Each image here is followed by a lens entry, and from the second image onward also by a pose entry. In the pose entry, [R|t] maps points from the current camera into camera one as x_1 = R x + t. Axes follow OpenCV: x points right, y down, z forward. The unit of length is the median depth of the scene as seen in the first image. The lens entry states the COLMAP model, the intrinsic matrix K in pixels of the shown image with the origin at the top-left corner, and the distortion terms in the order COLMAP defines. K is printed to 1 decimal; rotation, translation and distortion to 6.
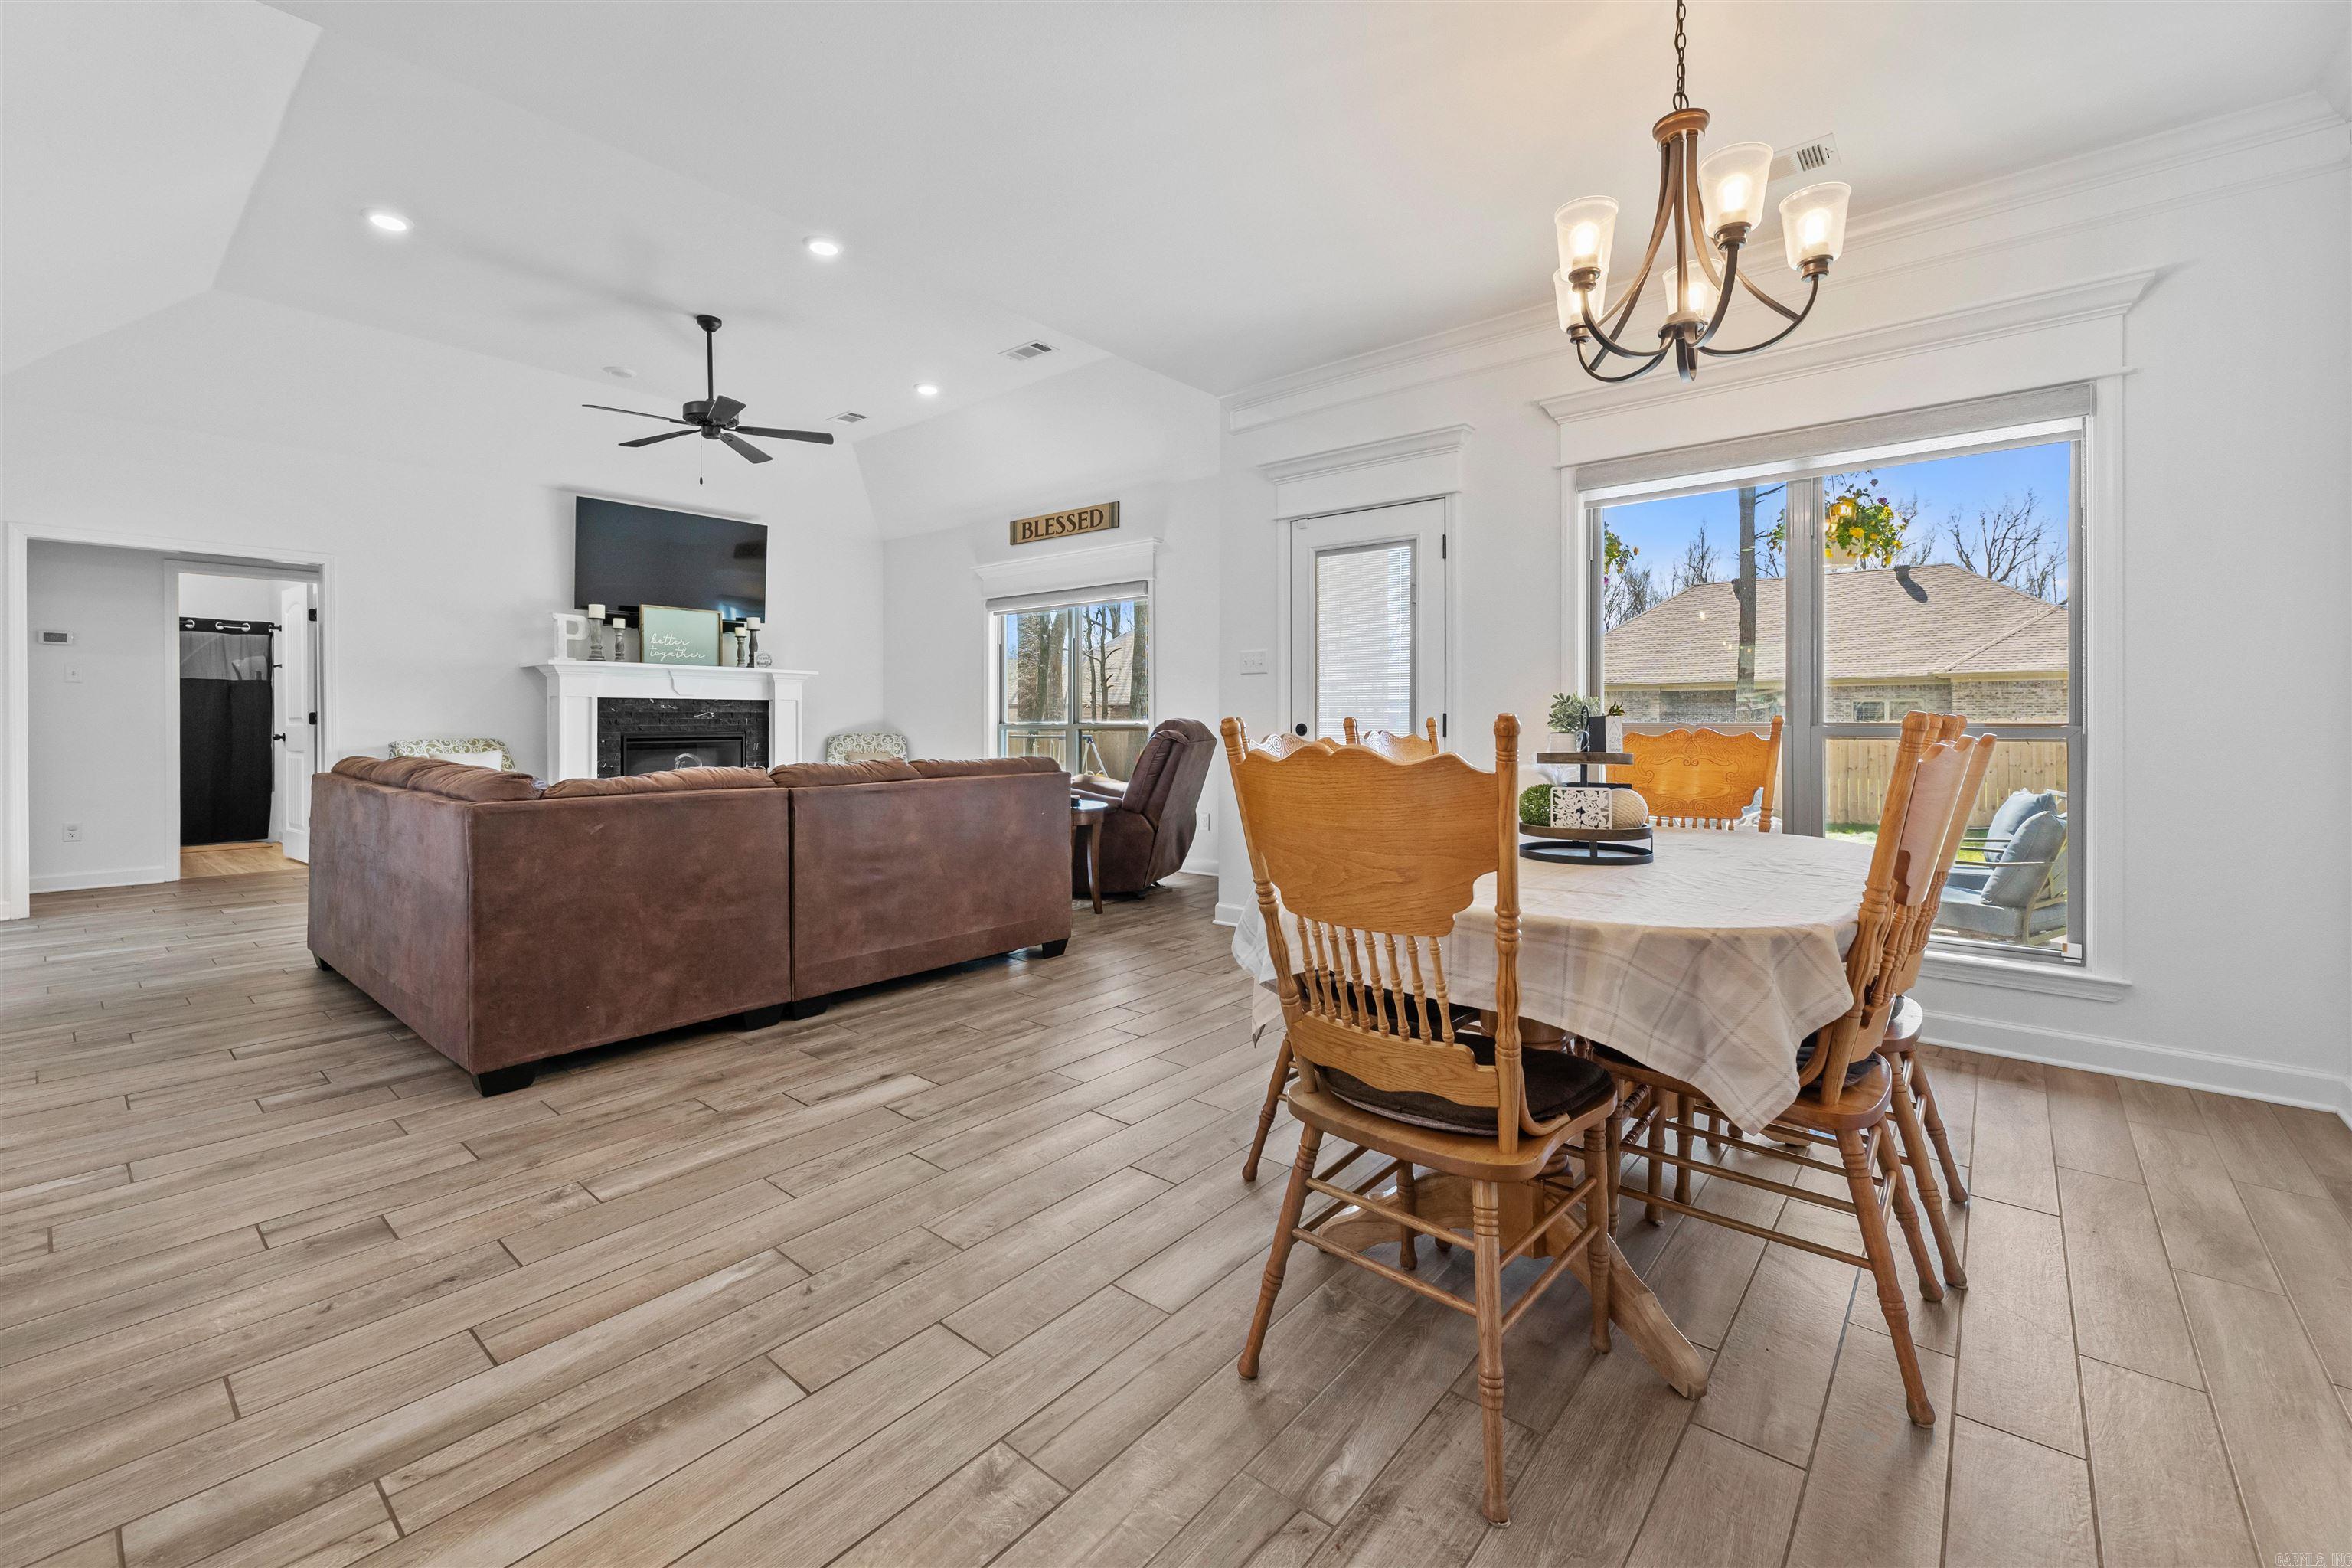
lens RADIAL K [[972.0, 0, 1169.7], [0, 972.0, 723.2], [0, 0, 1]] dist [0.006589, -0.003116]
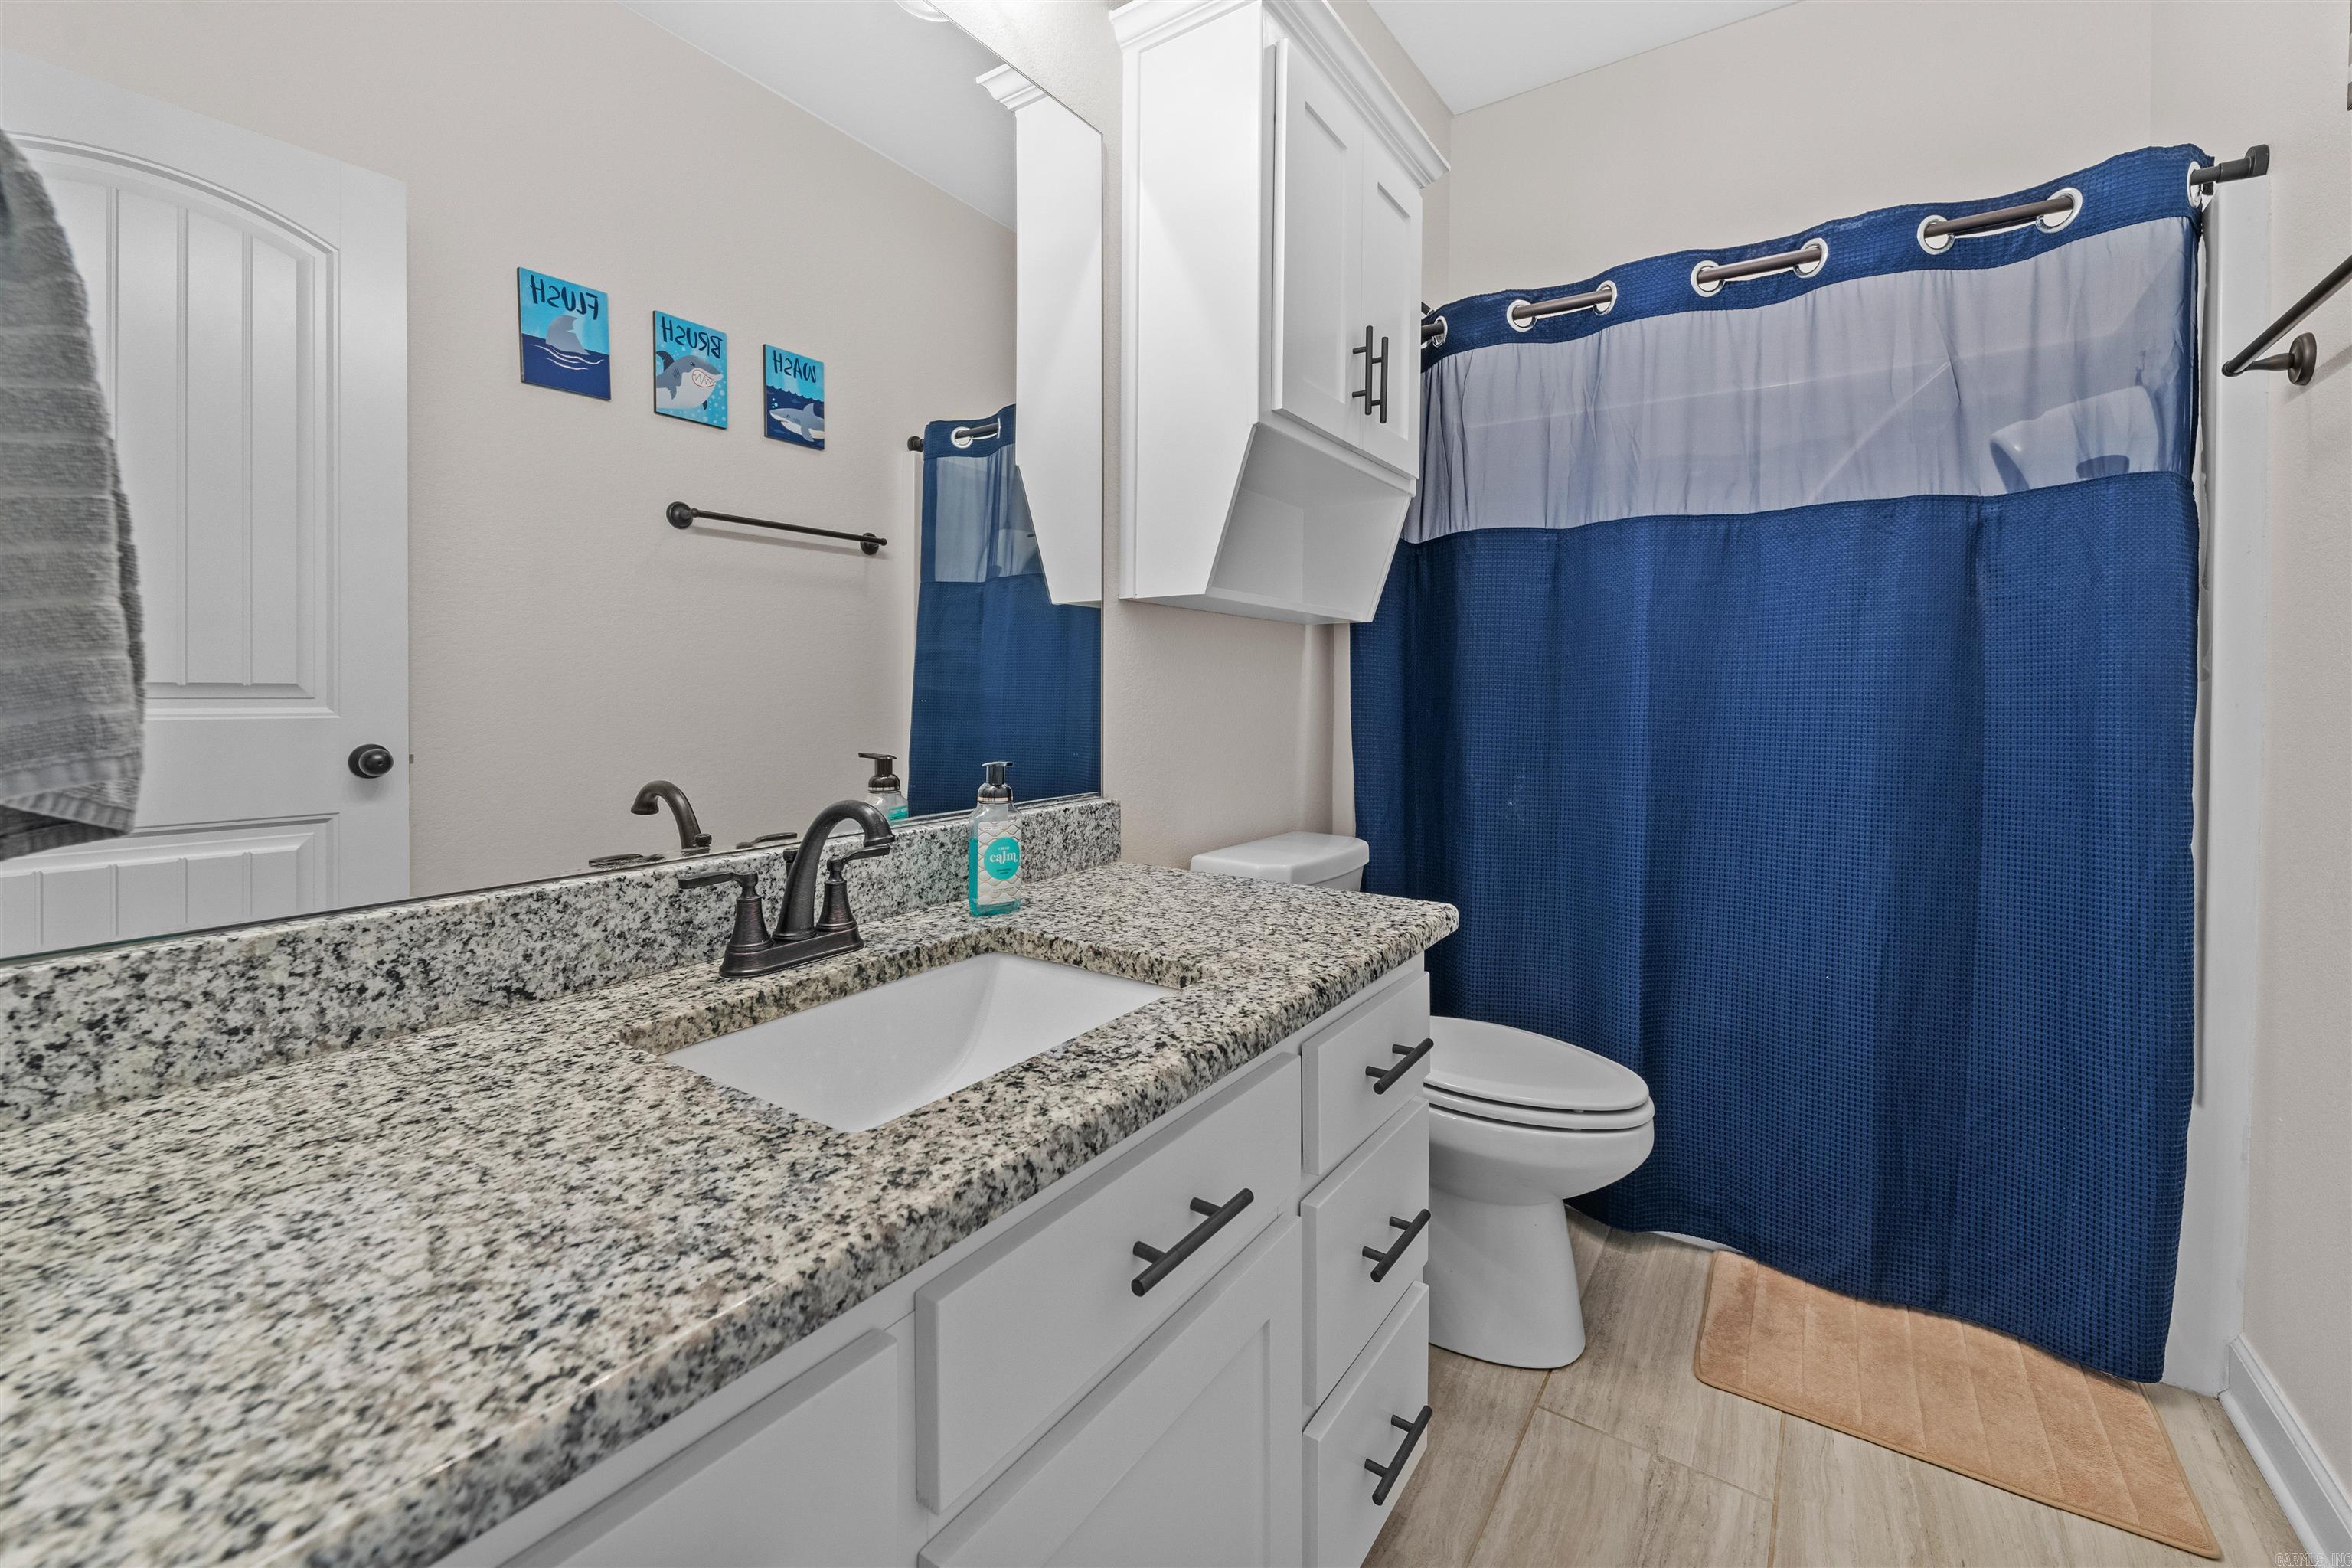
lens RADIAL K [[972.0, 0, 1105.6], [0, 972.0, 723.8], [0, 0, 1]] dist [0.006589, -0.003116]
pose [[0.062609, 0.028645, -0.997627, -1.990952], [-0.010566, 0.999551, 0.028037, 0.005832], [0.997982, 0.008785, 0.062884, 2.085235]]
